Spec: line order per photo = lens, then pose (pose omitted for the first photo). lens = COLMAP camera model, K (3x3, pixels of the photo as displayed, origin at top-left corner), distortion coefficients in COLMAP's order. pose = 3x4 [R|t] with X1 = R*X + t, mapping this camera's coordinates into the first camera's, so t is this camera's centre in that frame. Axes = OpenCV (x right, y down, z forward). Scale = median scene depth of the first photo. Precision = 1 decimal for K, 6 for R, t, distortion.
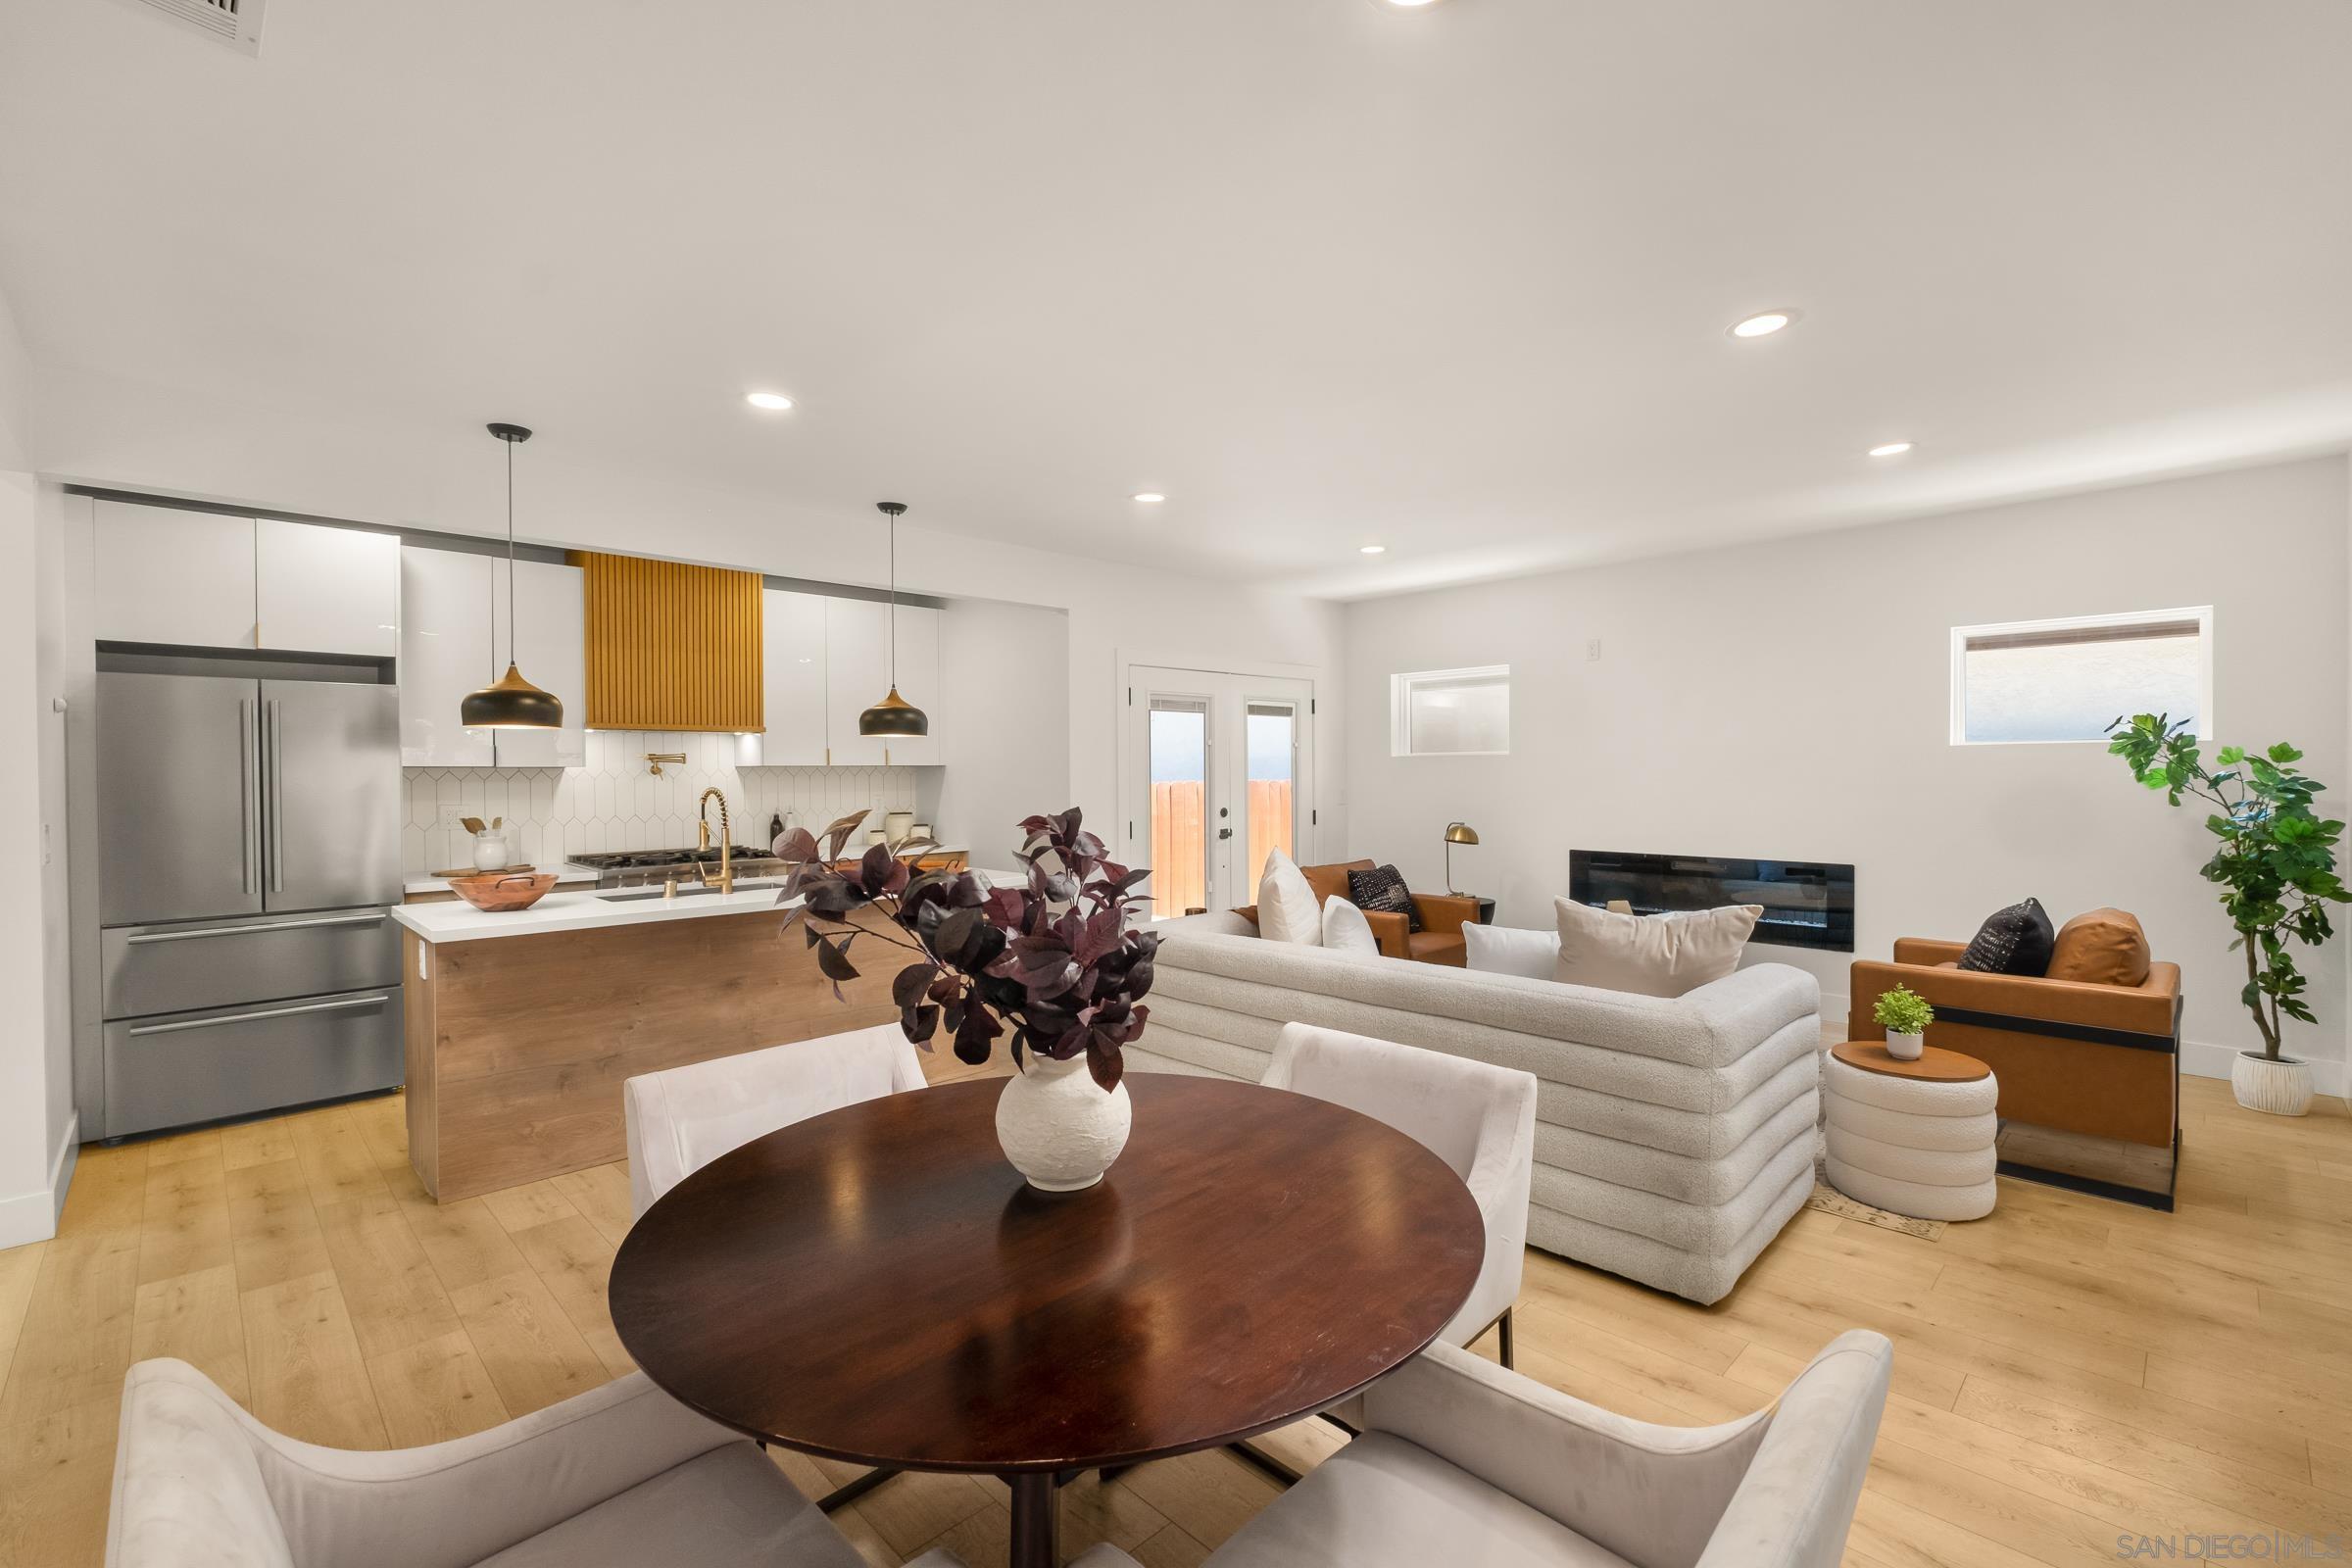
lens RADIAL K [[1023.2, 0, 1174.4], [0, 1023.2, 783.1], [0, 0, 1]] dist [-0.005411, 0.000095]
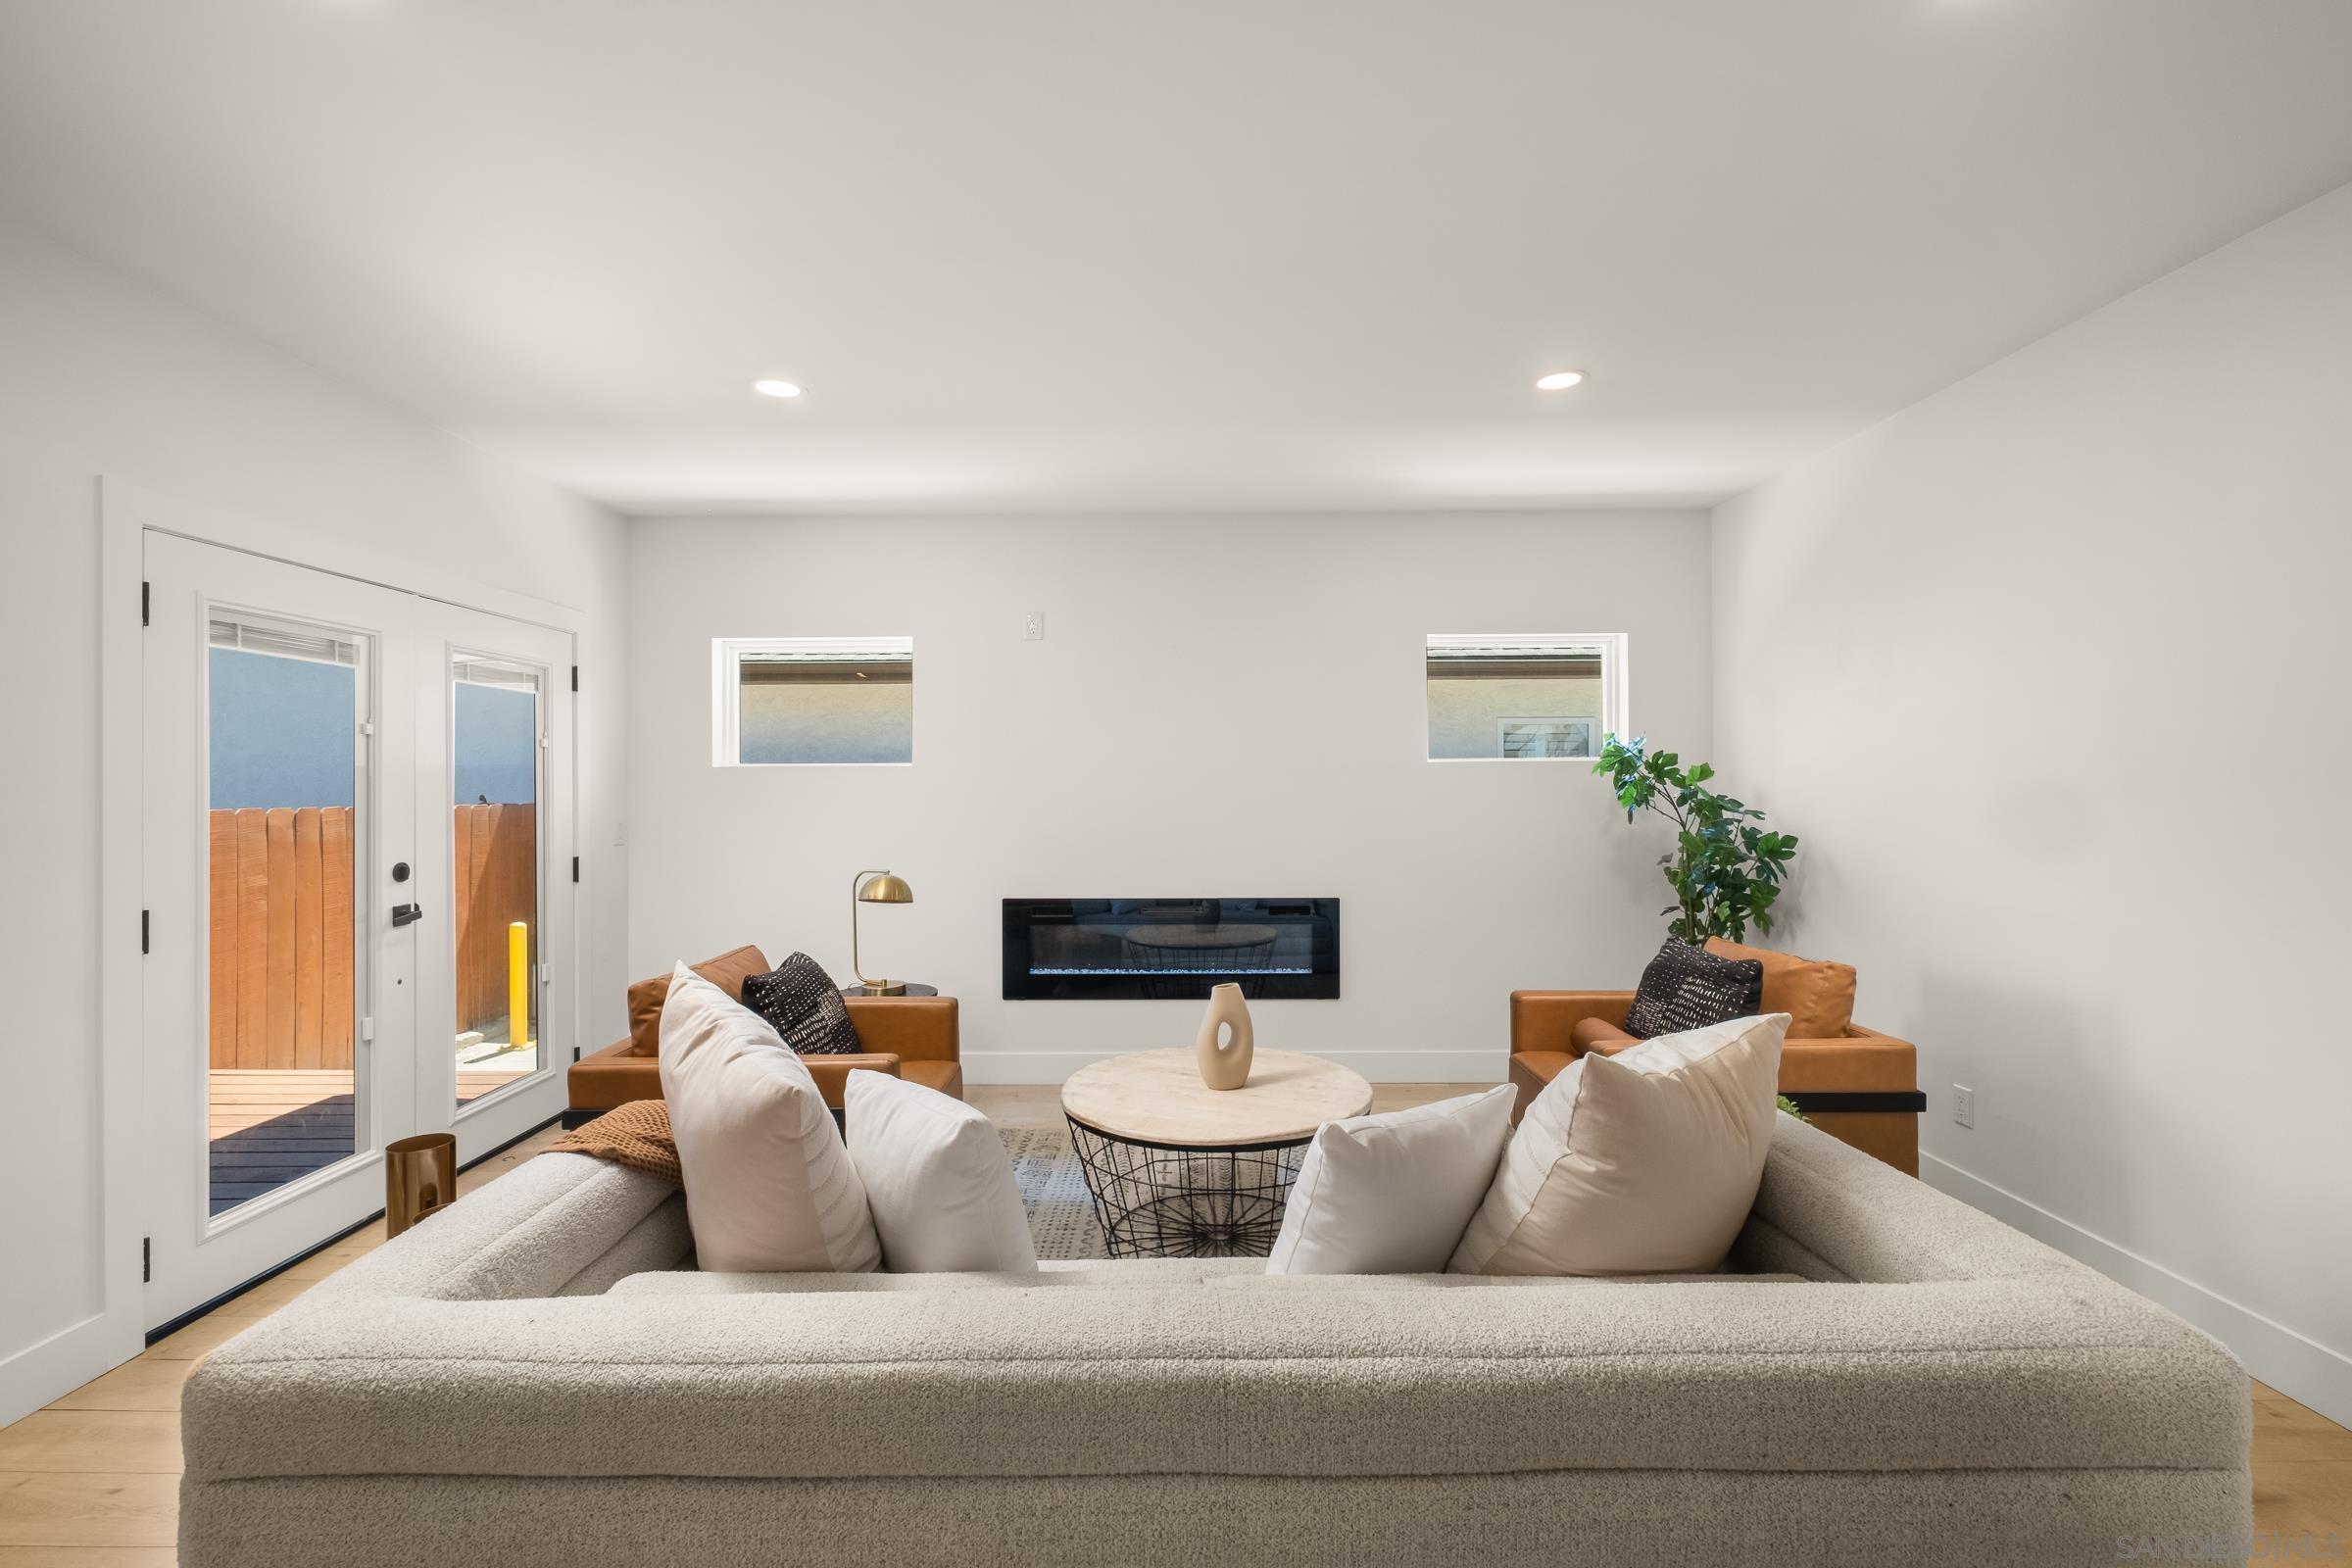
lens RADIAL K [[1023.2, 0, 1179.3], [0, 1023.2, 778.0], [0, 0, 1]] dist [-0.005411, 0.000095]
pose [[0.701494, 0.010949, 0.712591, -0.062475], [0.009005, 0.999666, -0.024224, -0.002184], [-0.712618, 0.023410, 0.701161, 0.619401]]
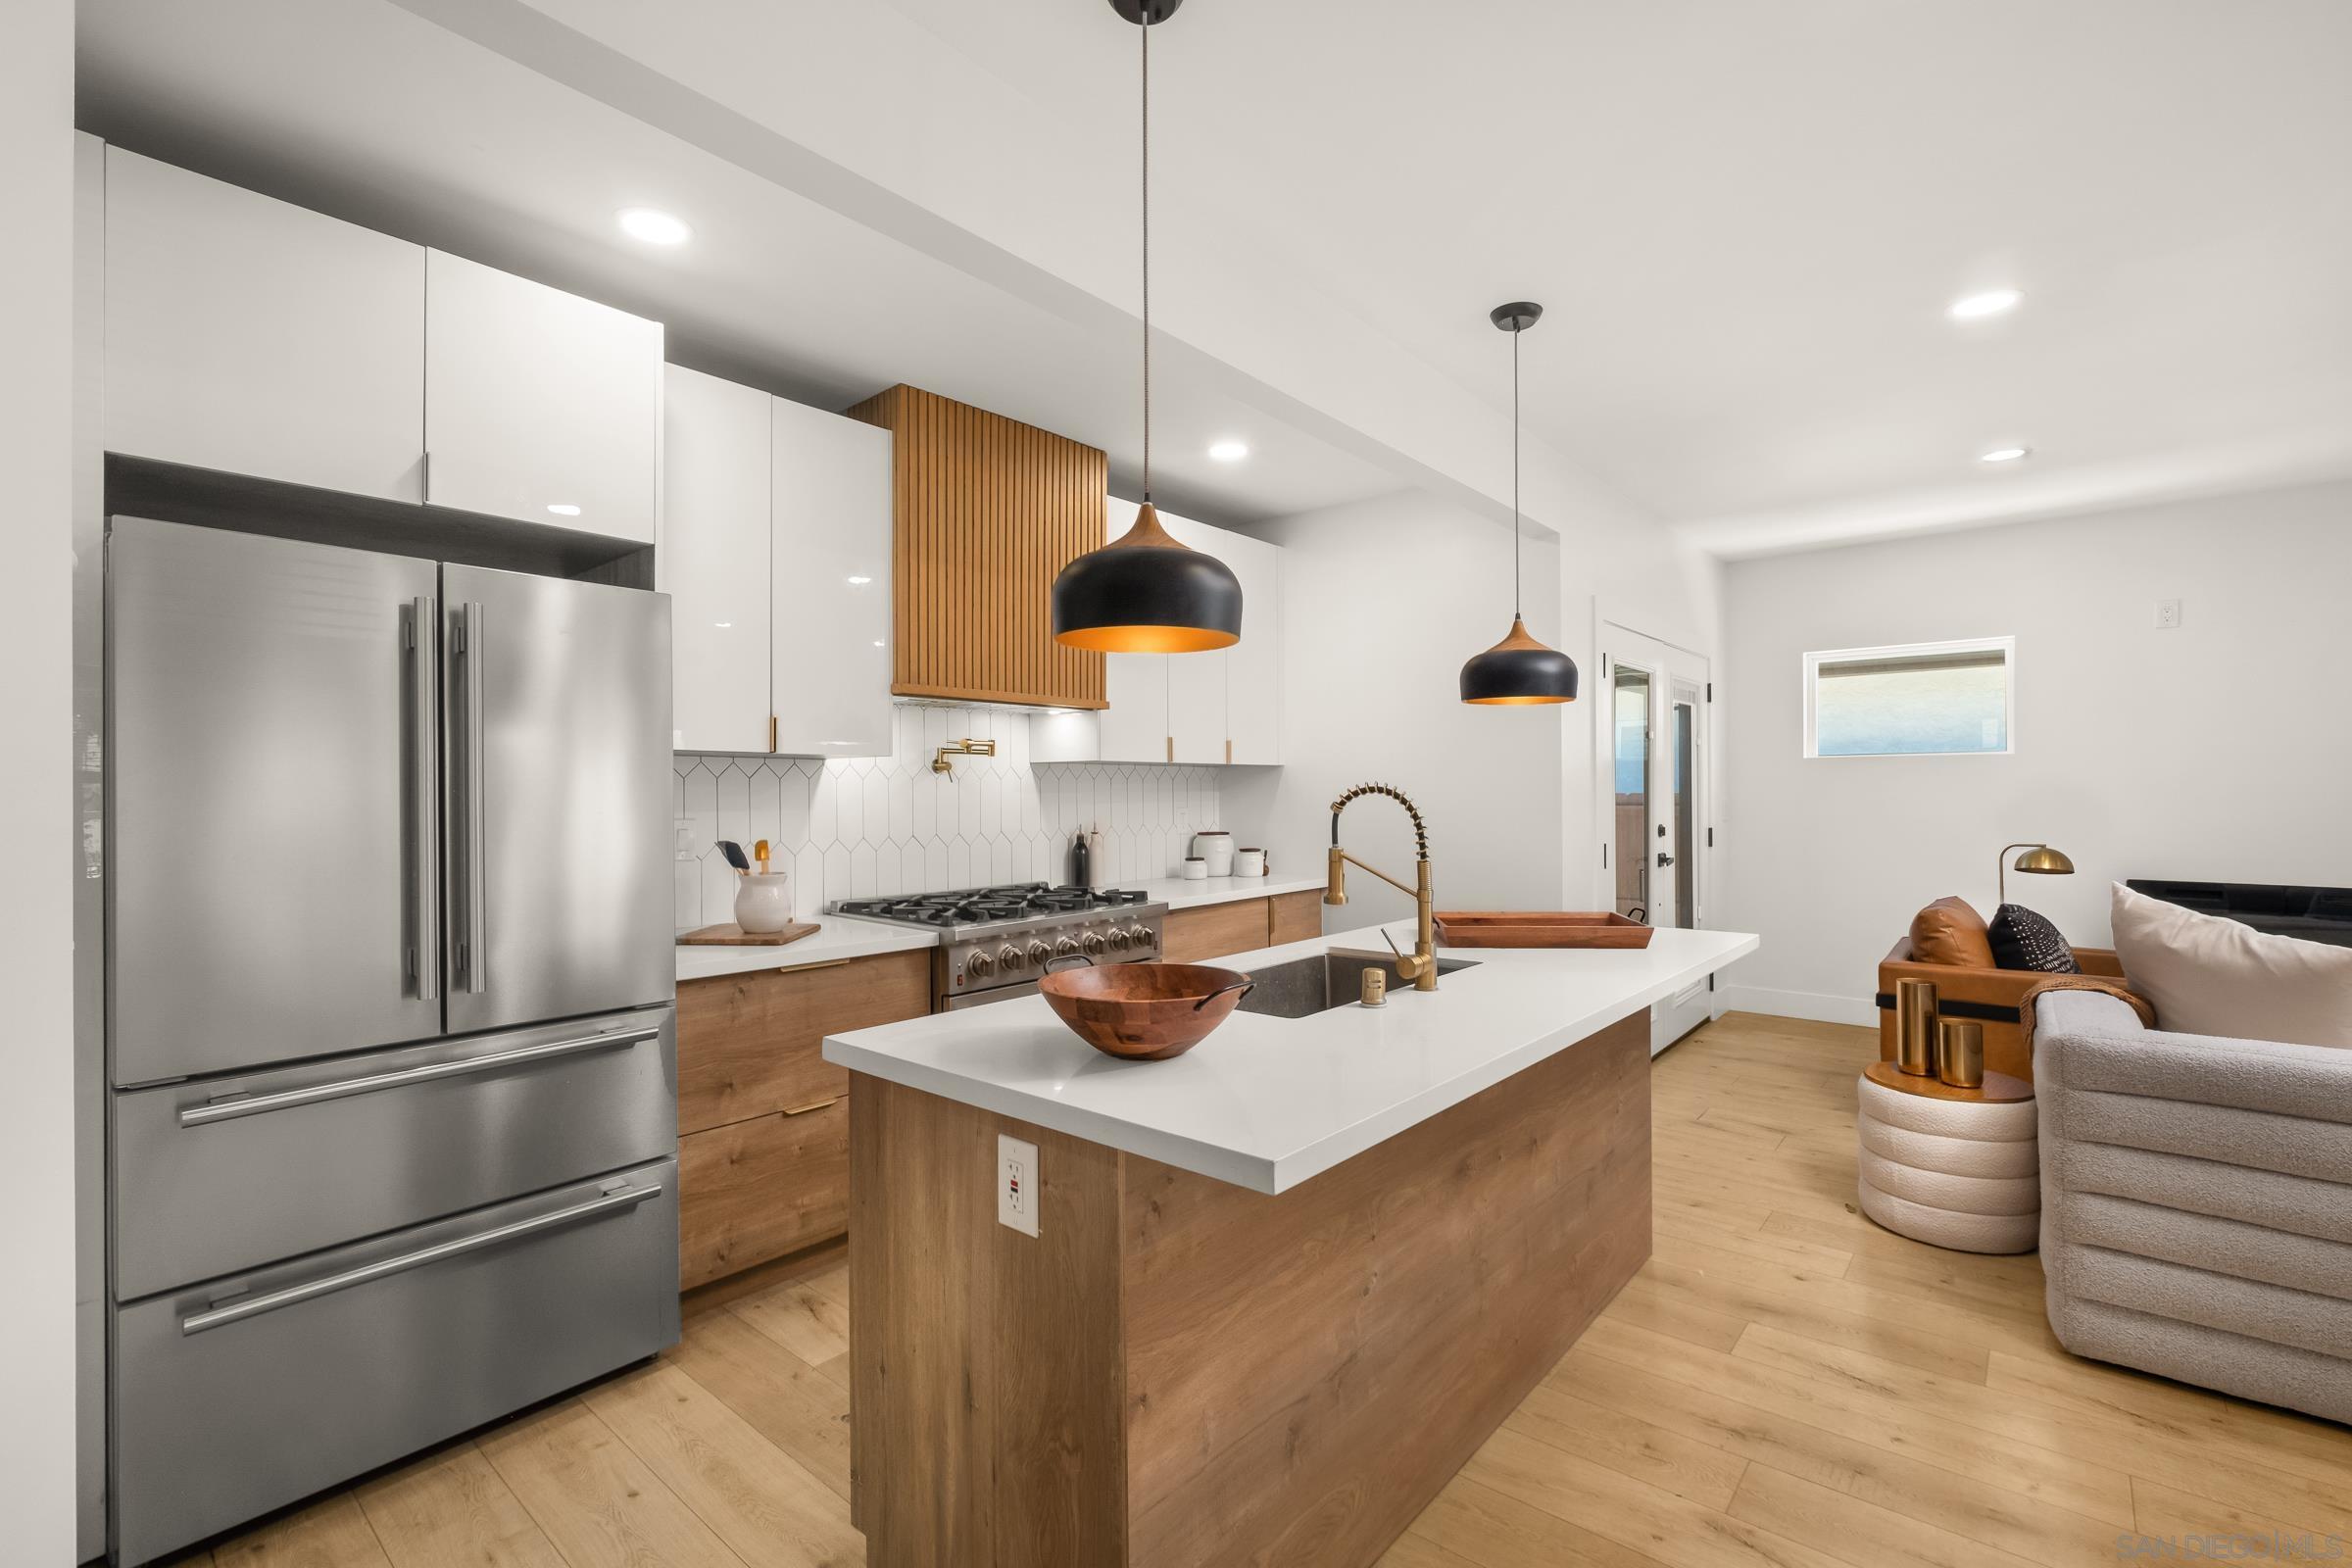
lens RADIAL K [[1023.2, 0, 1168.4], [0, 1023.2, 791.4], [0, 0, 1]] dist [-0.005411, 0.000095]
pose [[0.996476, 0.002124, 0.083853, -0.584316], [-0.001144, 0.999931, -0.011729, 0.014676], [-0.083873, 0.011592, 0.996409, 0.476810]]
